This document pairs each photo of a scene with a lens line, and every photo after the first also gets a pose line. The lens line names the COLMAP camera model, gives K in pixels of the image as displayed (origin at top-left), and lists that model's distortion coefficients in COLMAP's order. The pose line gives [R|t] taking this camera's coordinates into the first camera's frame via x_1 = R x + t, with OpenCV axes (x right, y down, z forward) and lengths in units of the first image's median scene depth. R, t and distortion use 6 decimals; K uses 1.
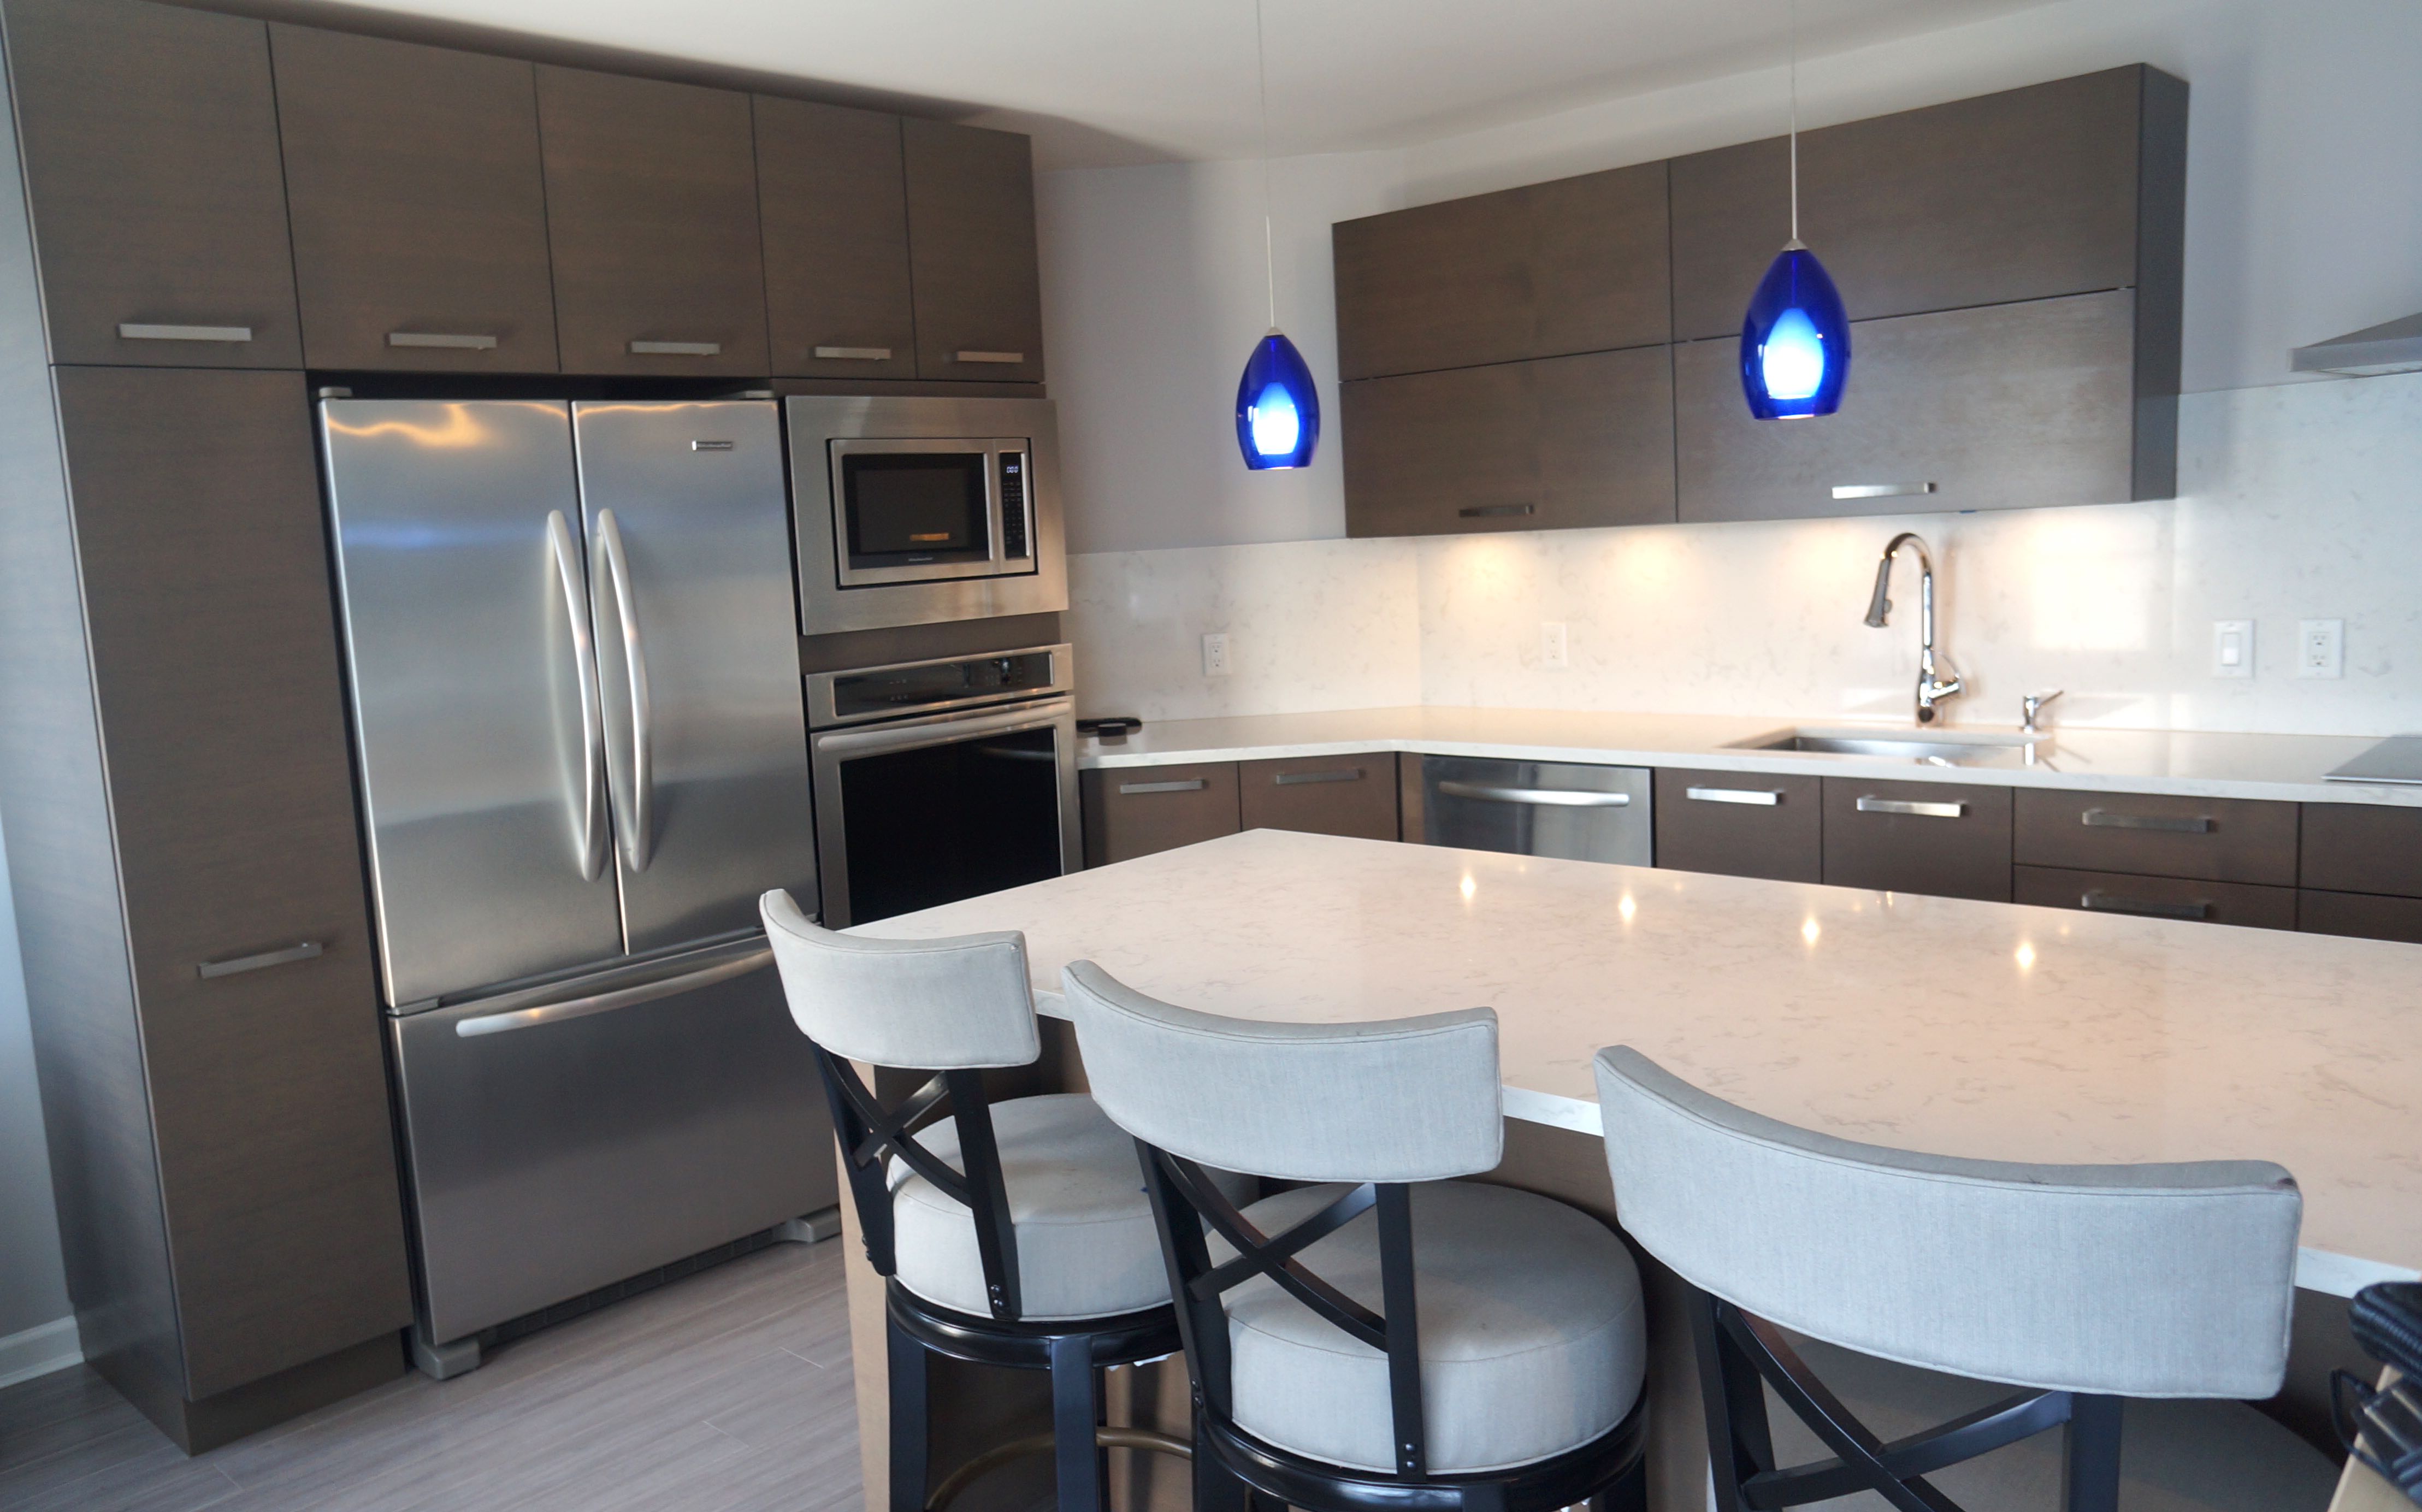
lens RADIAL K [[1792.9, 0, 1211.0], [0, 1792.9, 756.0], [0, 0, 1]] dist [-0.048427, 0.163557]
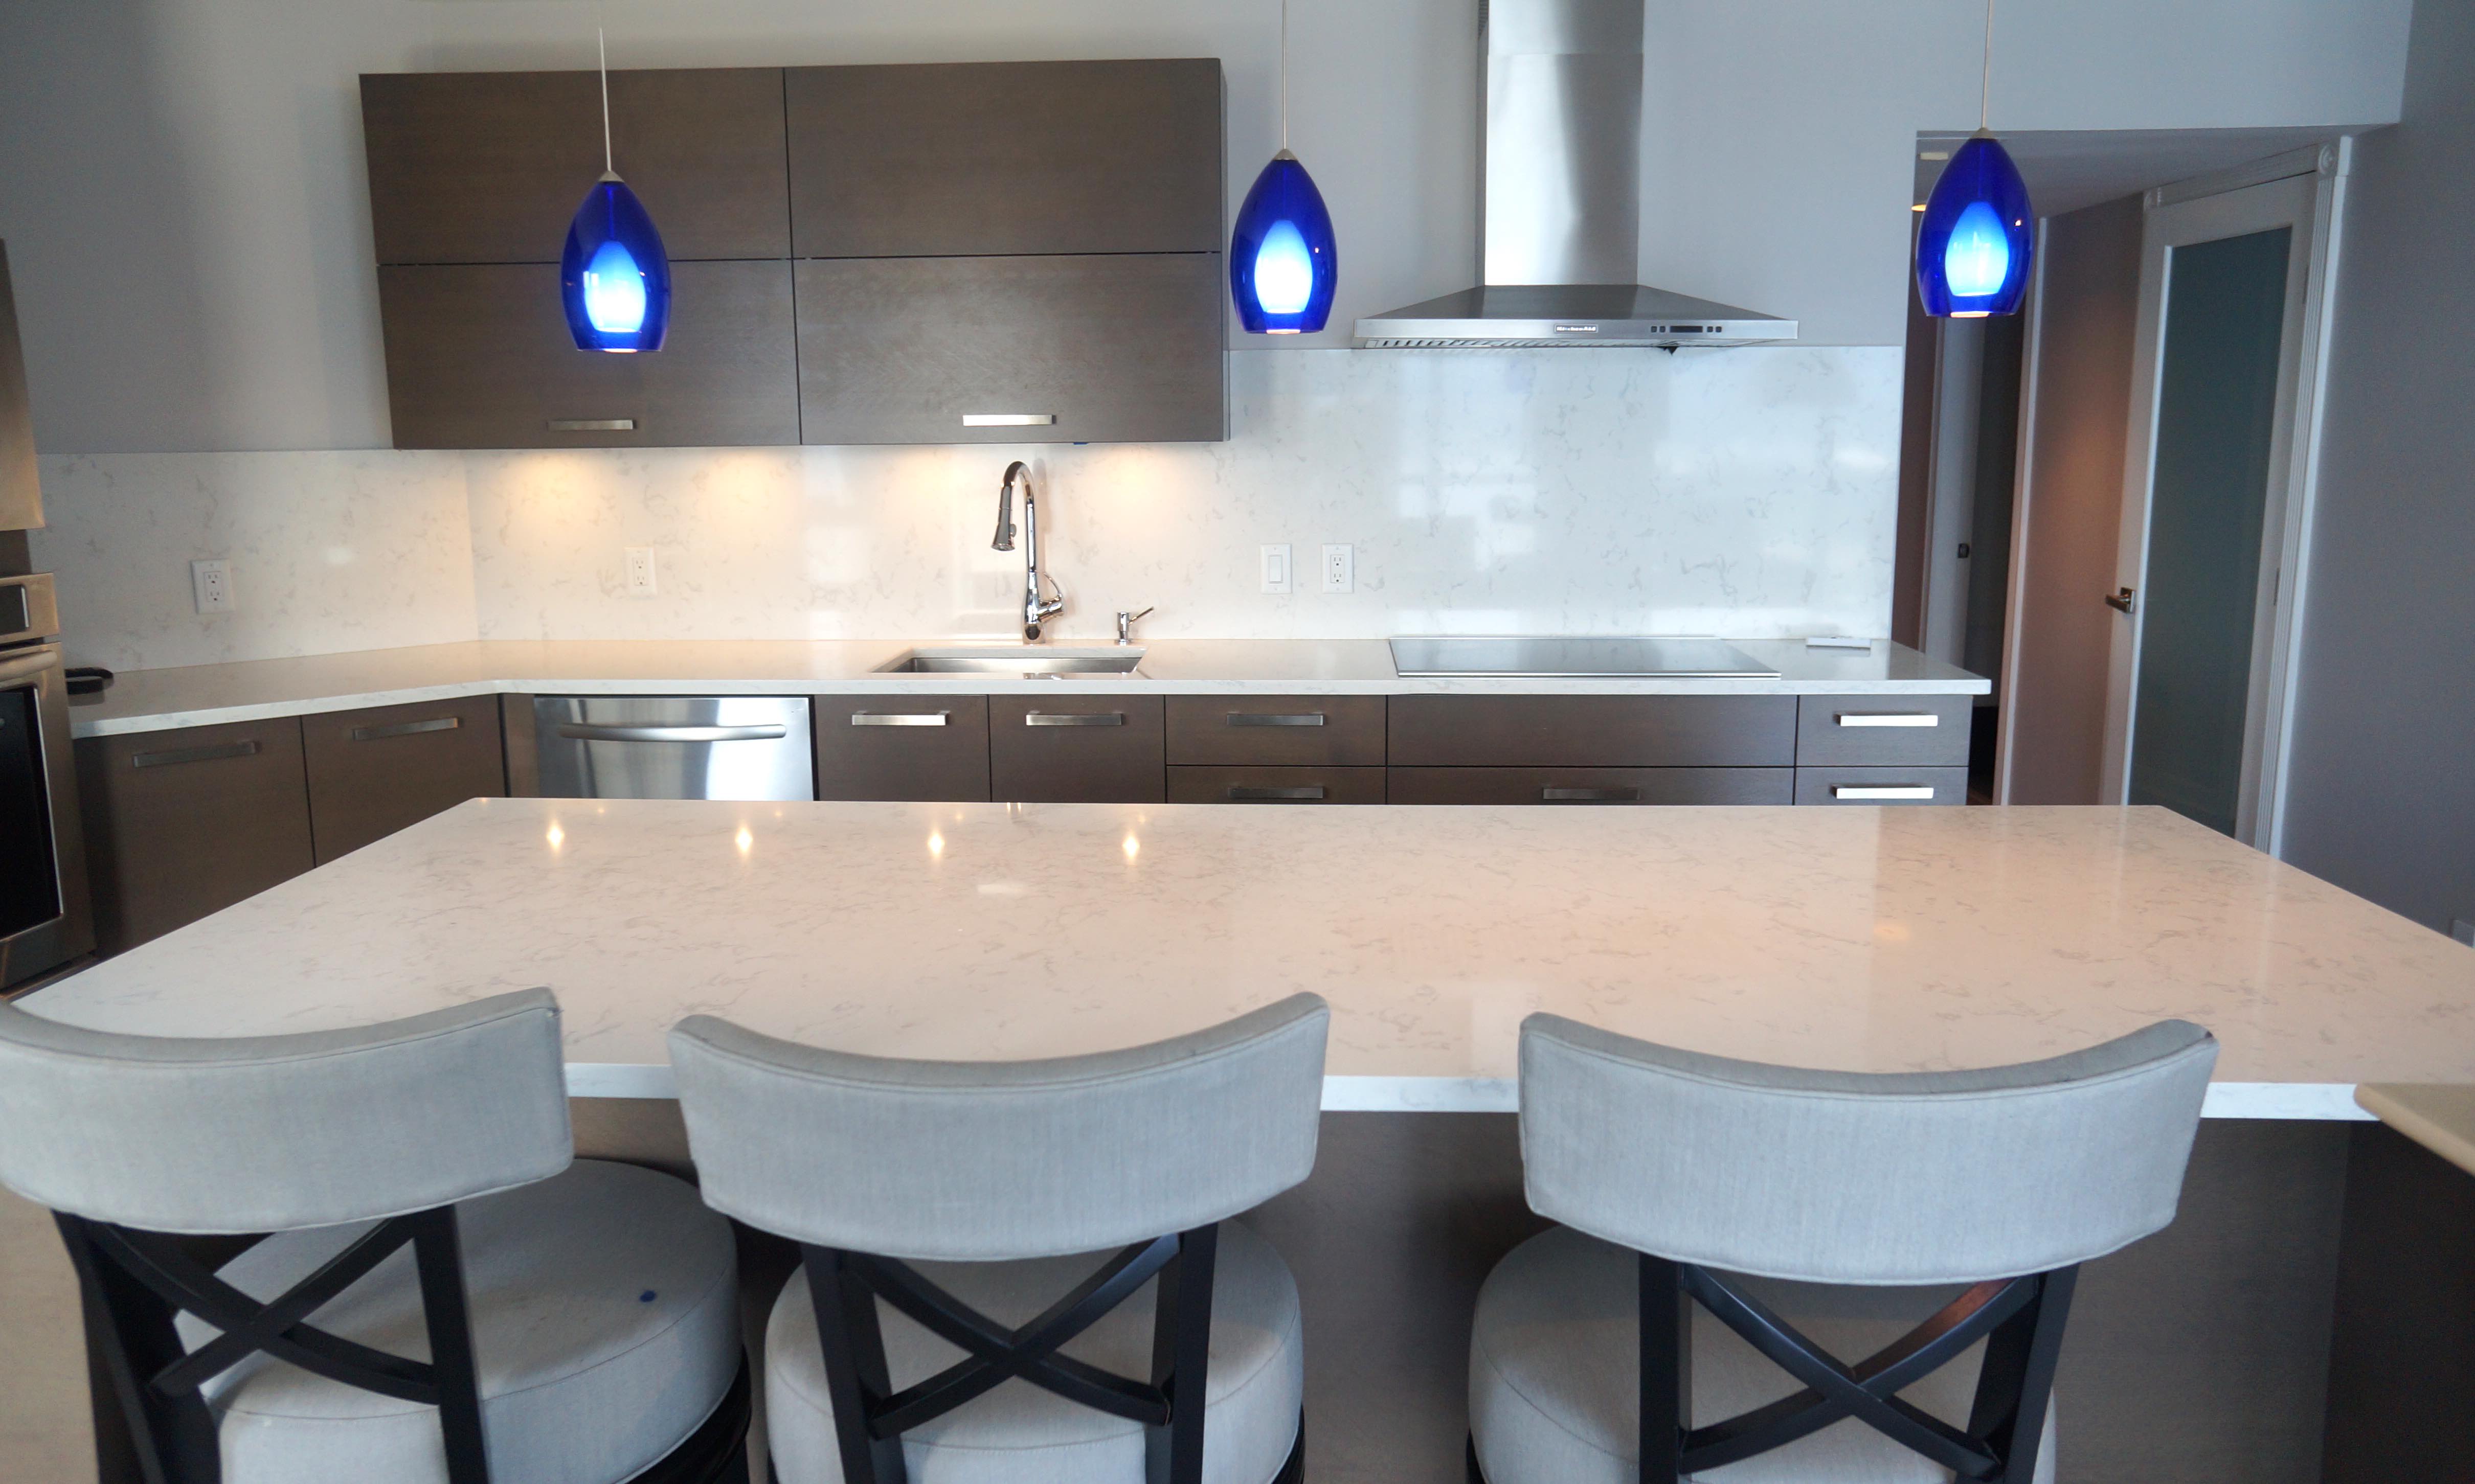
lens RADIAL K [[1673.3, 0, 1244.2], [0, 1673.3, 673.5], [0, 0, 1]] dist [-0.060469, 0.140162]
pose [[0.777324, -0.046867, 0.627352, -0.131693], [0.047231, 0.998754, 0.016092, -0.008744], [-0.627325, 0.017122, 0.778570, 0.146232]]
